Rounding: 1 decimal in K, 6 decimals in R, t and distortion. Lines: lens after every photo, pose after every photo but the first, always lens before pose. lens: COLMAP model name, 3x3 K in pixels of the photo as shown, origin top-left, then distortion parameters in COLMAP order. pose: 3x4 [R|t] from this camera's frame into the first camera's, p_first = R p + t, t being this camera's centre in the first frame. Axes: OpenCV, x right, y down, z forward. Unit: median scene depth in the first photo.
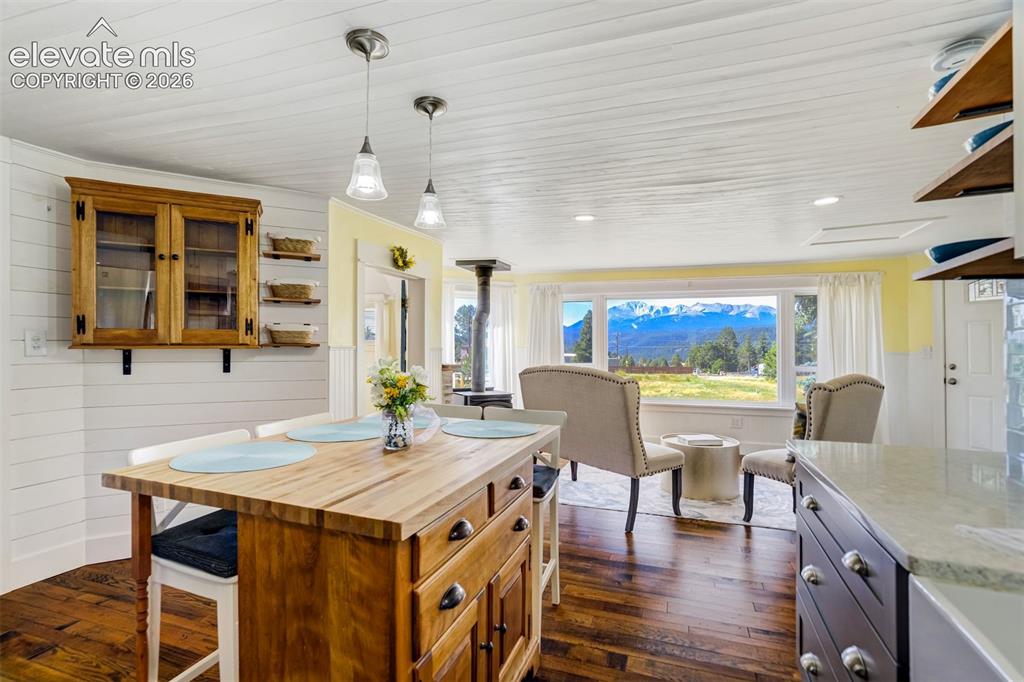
lens RADIAL K [[479.1, 0, 514.9], [0, 479.1, 348.0], [0, 0, 1]] dist [-0.039002, 0.018060]
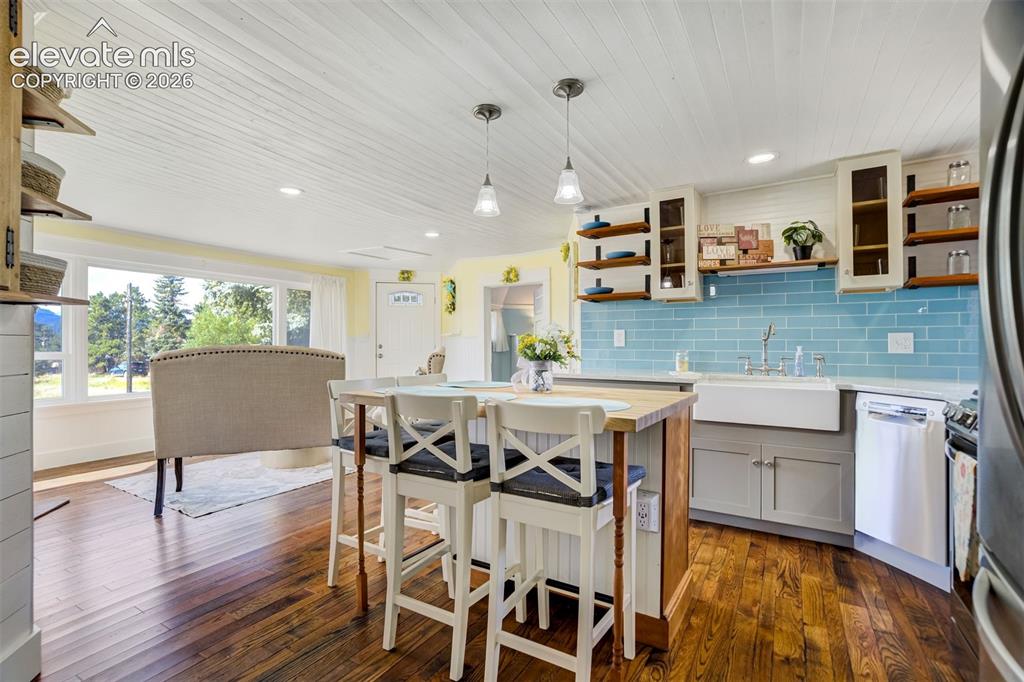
lens RADIAL K [[479.1, 0, 514.9], [0, 479.1, 348.0], [0, 0, 1]] dist [-0.039002, 0.018060]
pose [[0.195327, -0.013973, 0.980639, -0.952366], [-0.004122, 0.999878, 0.015069, 0.038229], [-0.980729, -0.006985, 0.195246, 0.505900]]
